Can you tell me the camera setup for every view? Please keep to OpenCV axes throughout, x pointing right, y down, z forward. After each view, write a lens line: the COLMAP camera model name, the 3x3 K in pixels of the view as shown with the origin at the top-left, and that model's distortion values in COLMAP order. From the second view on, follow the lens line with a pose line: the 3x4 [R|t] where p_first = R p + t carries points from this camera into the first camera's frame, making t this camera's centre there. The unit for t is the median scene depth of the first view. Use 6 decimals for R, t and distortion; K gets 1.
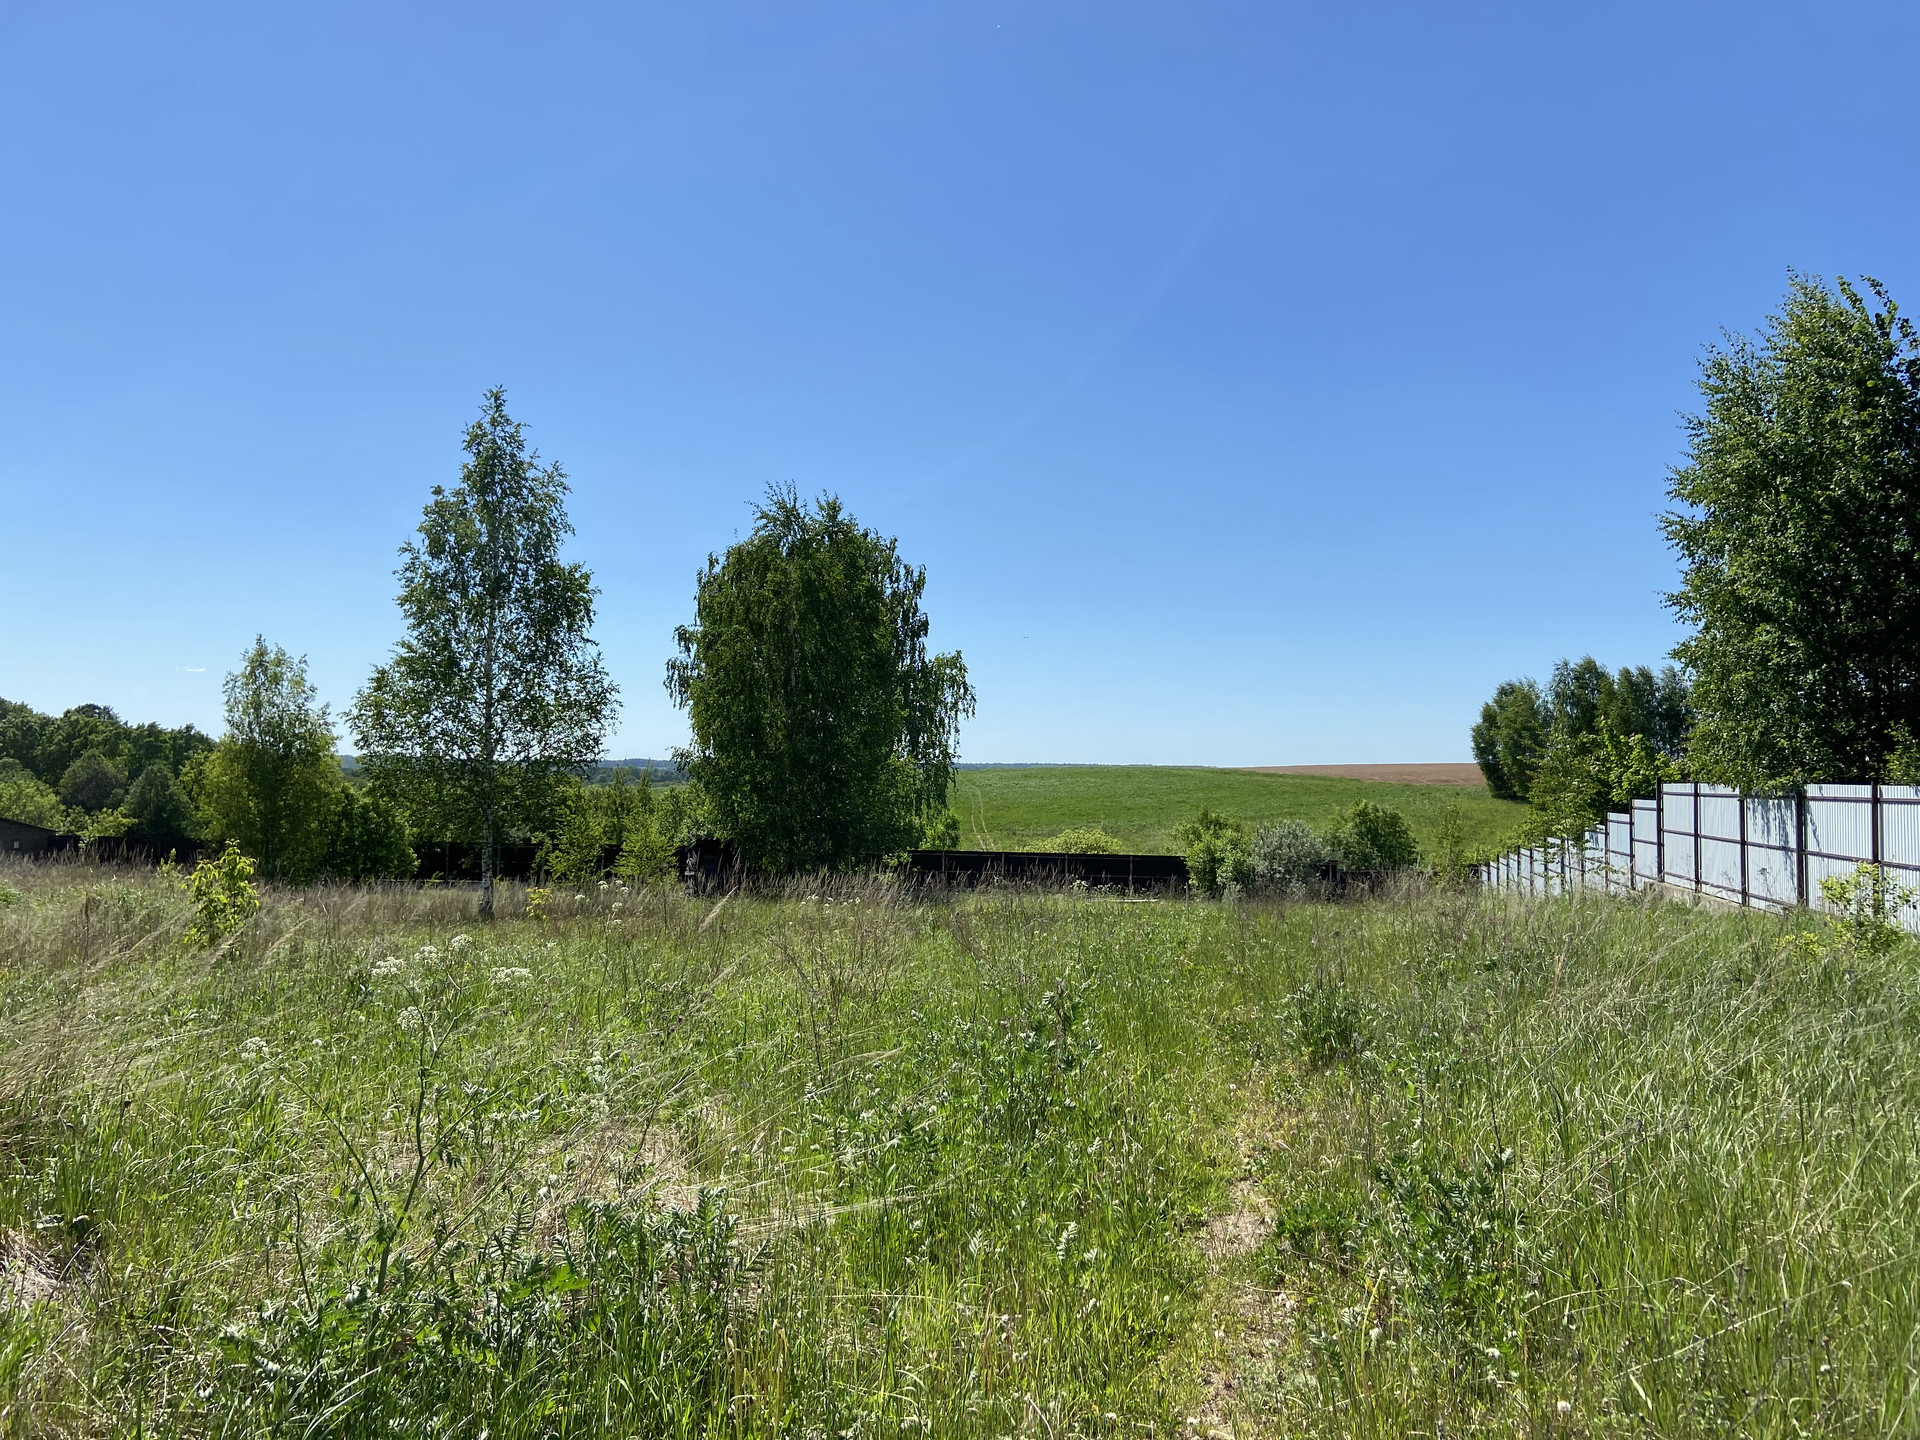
lens RADIAL K [[1438.7, 0, 916.7], [0, 1438.7, 712.3], [0, 0, 1]] dist [0.152222, -0.180068]
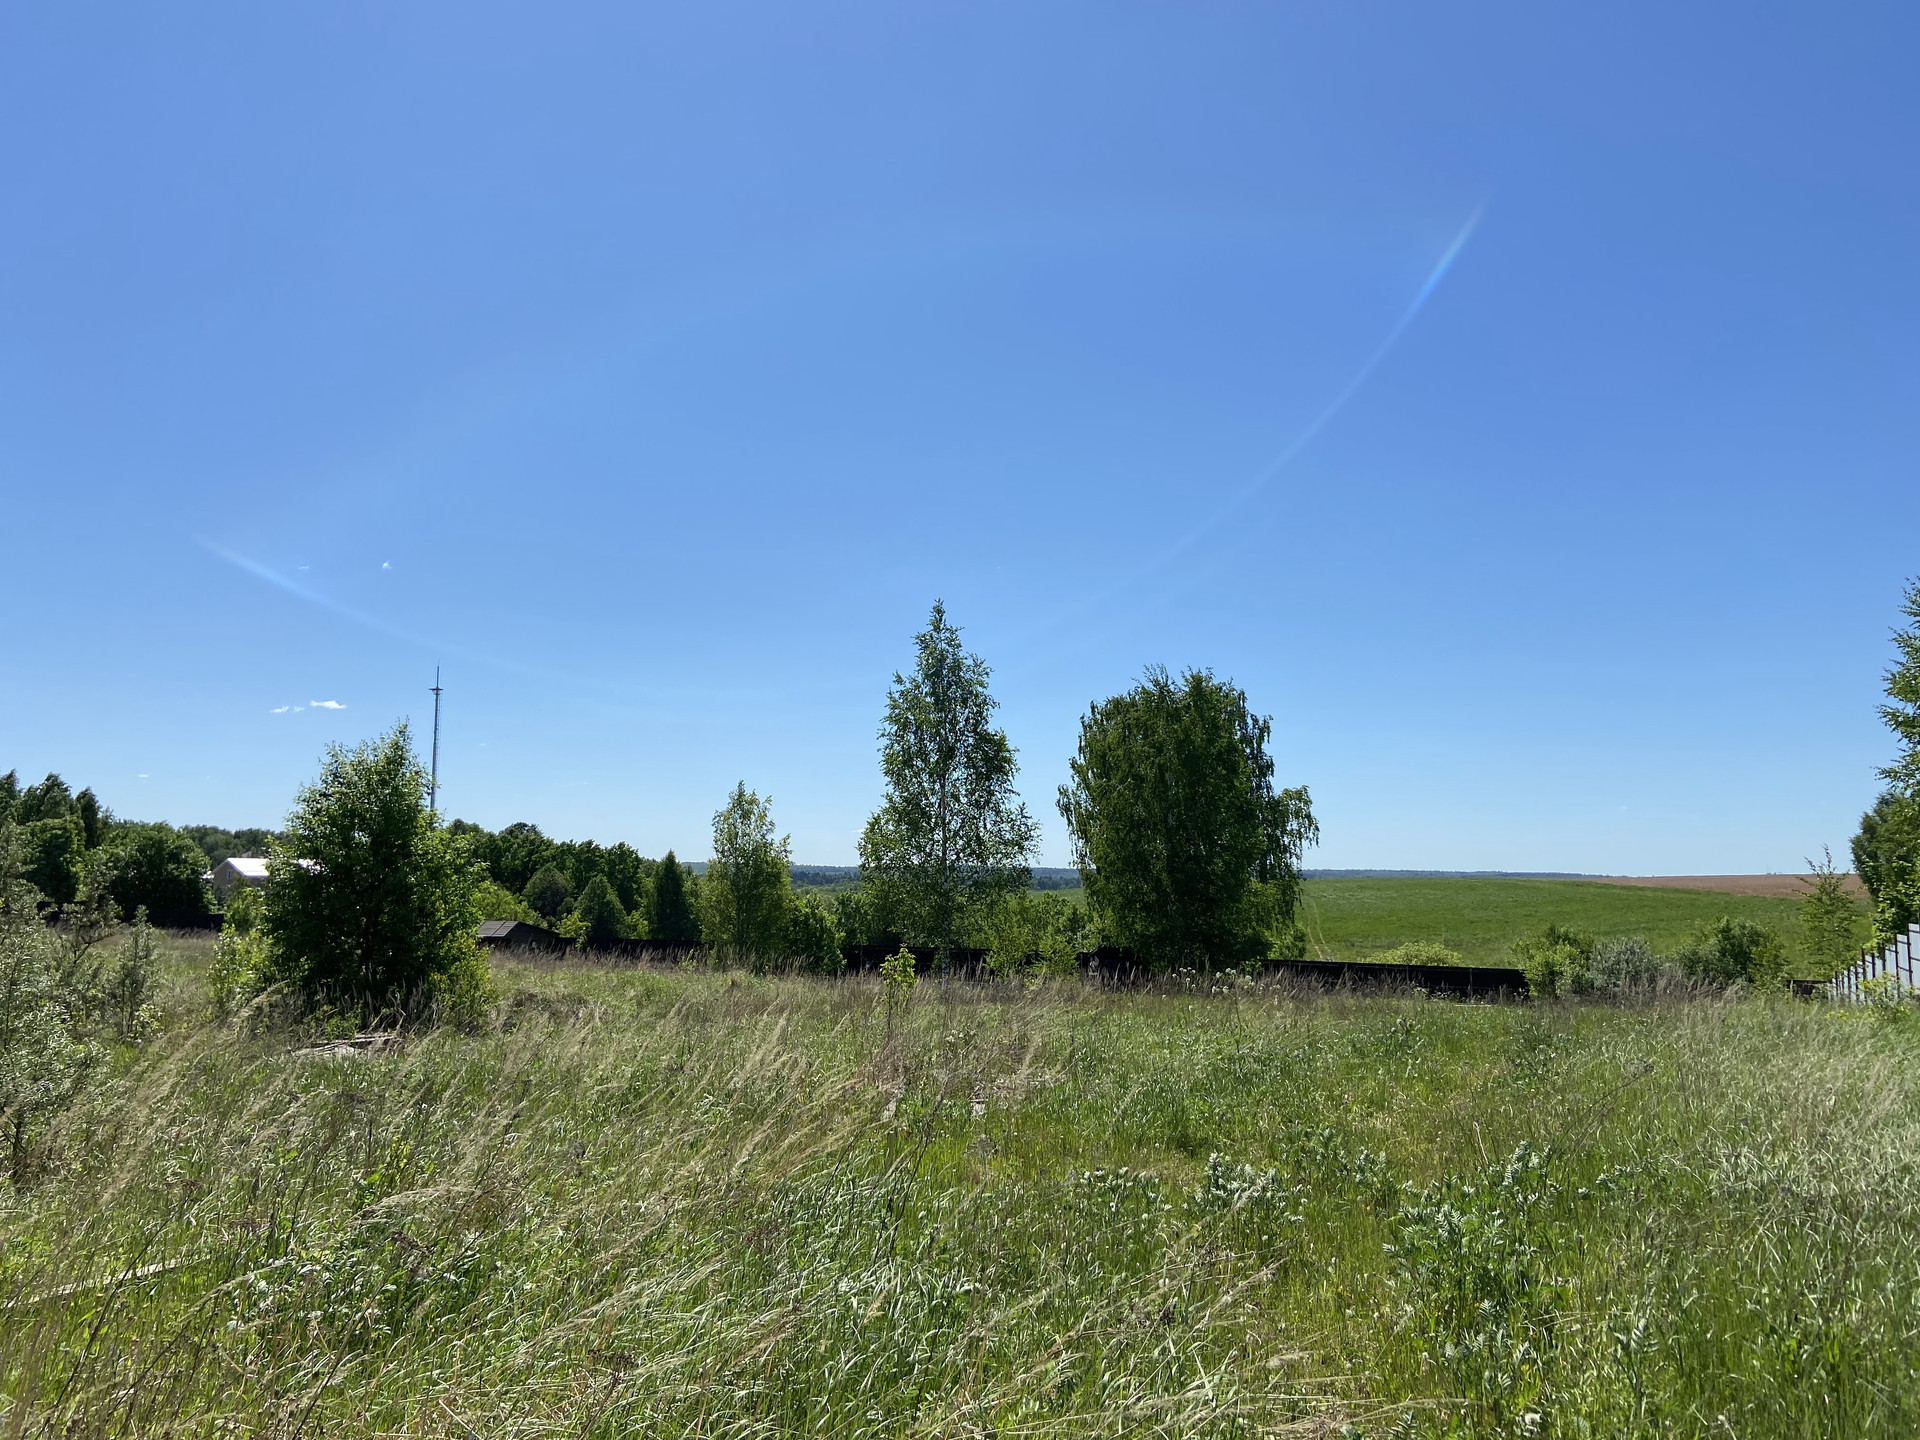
lens RADIAL K [[1438.7, 0, 916.7], [0, 1438.7, 712.3], [0, 0, 1]] dist [0.152222, -0.180068]
pose [[0.976815, -0.025653, -0.212544, -0.023710], [0.010275, 0.997269, -0.073142, -0.019717], [0.213840, 0.069262, 0.974410, -0.218351]]
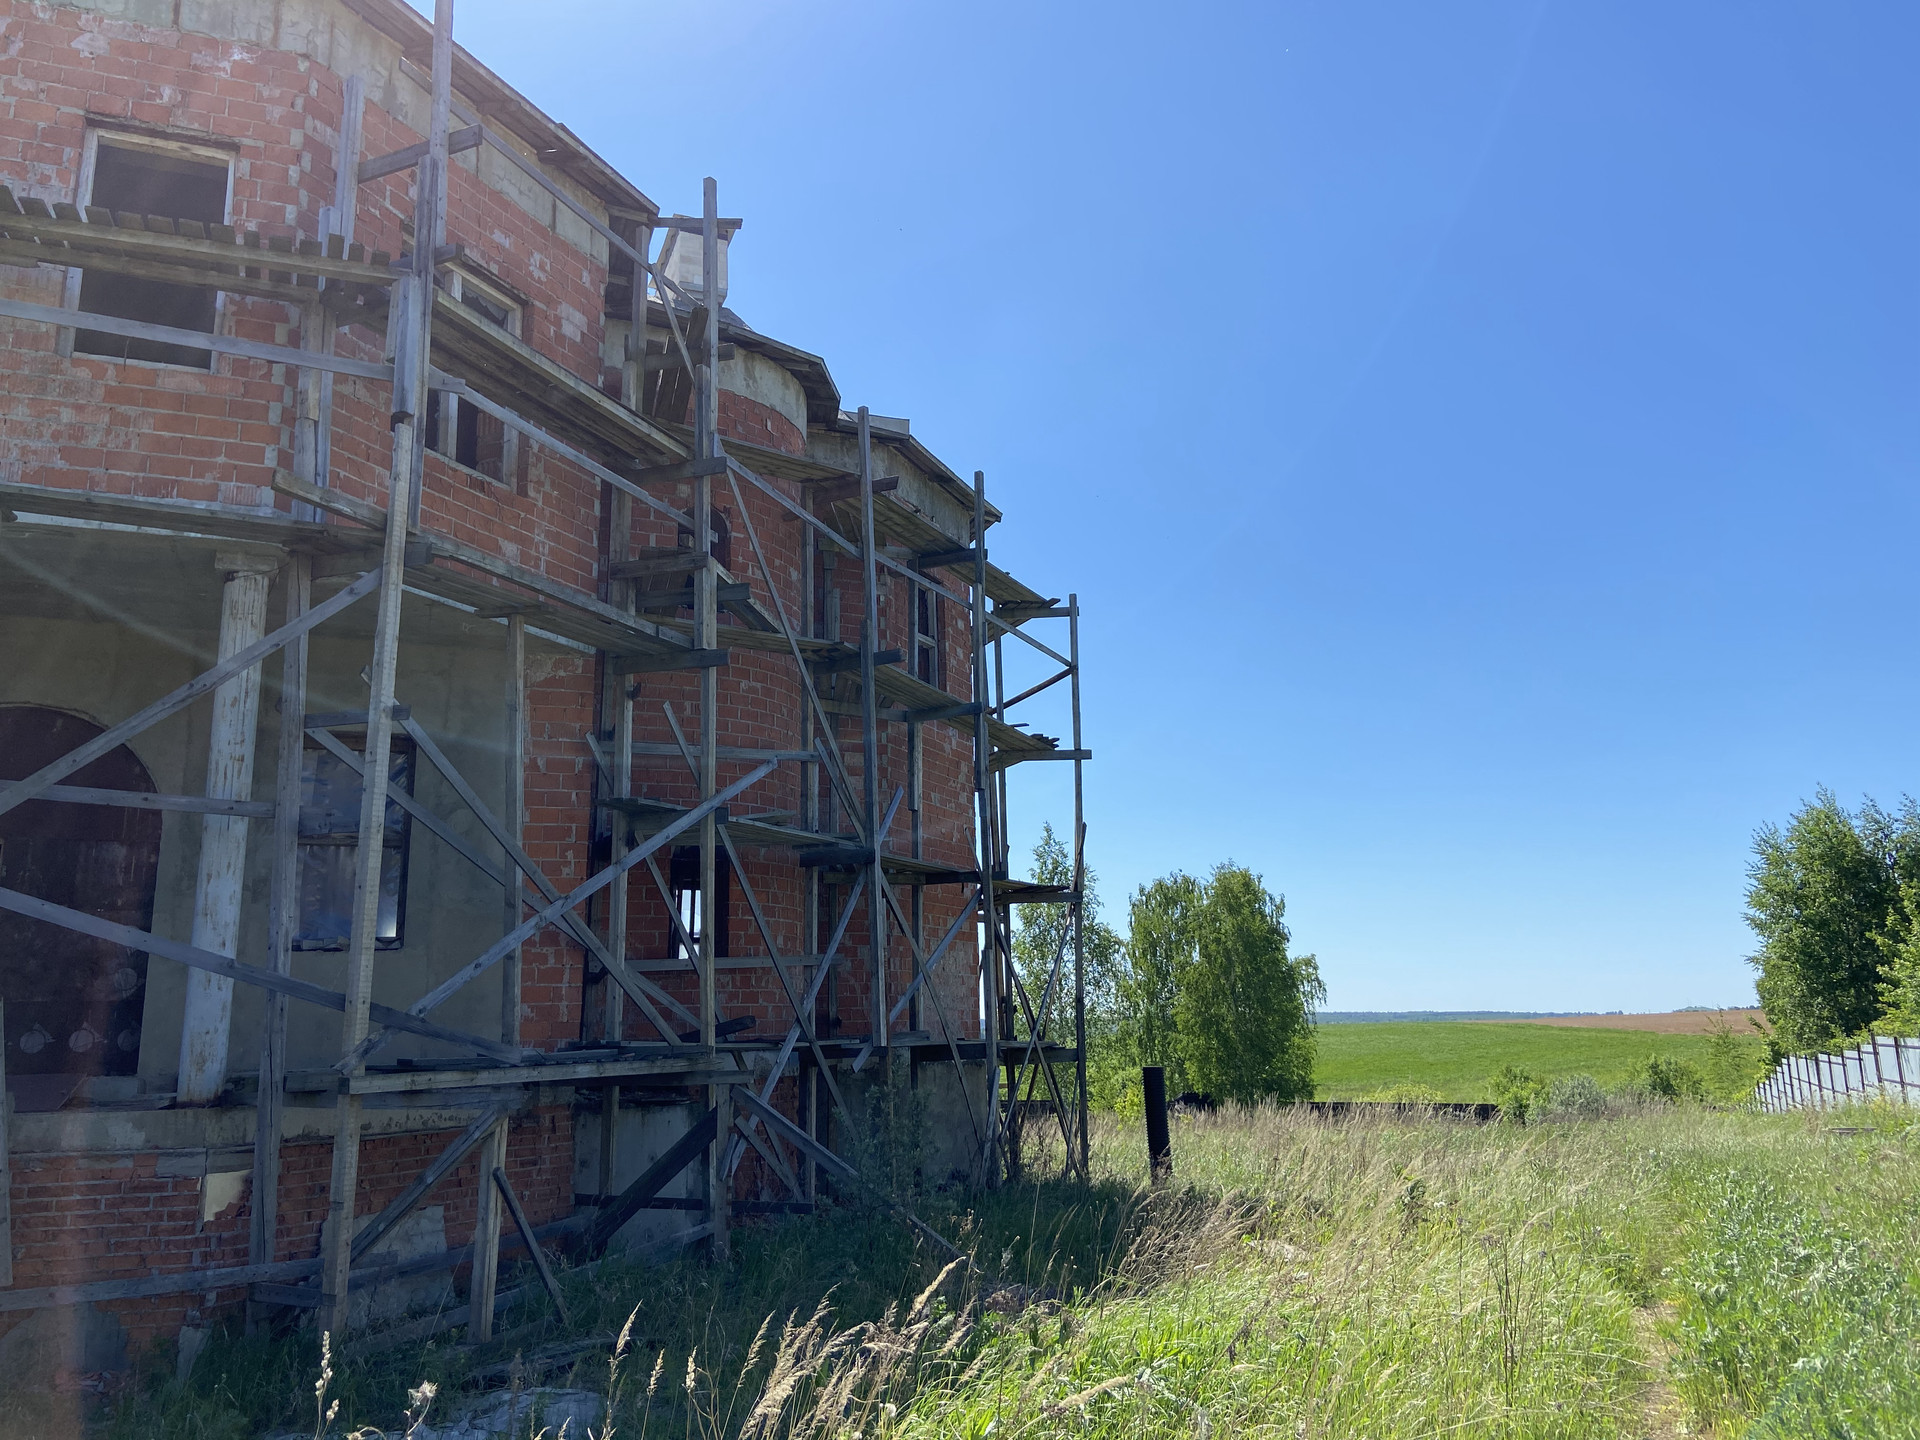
lens RADIAL K [[1438.7, 0, 916.7], [0, 1438.7, 712.3], [0, 0, 1]] dist [0.152222, -0.180068]
pose [[0.985090, -0.063854, -0.159749, -0.118452], [0.035592, 0.984122, -0.173890, -0.044120], [0.168316, 0.165611, 0.971721, -0.543762]]
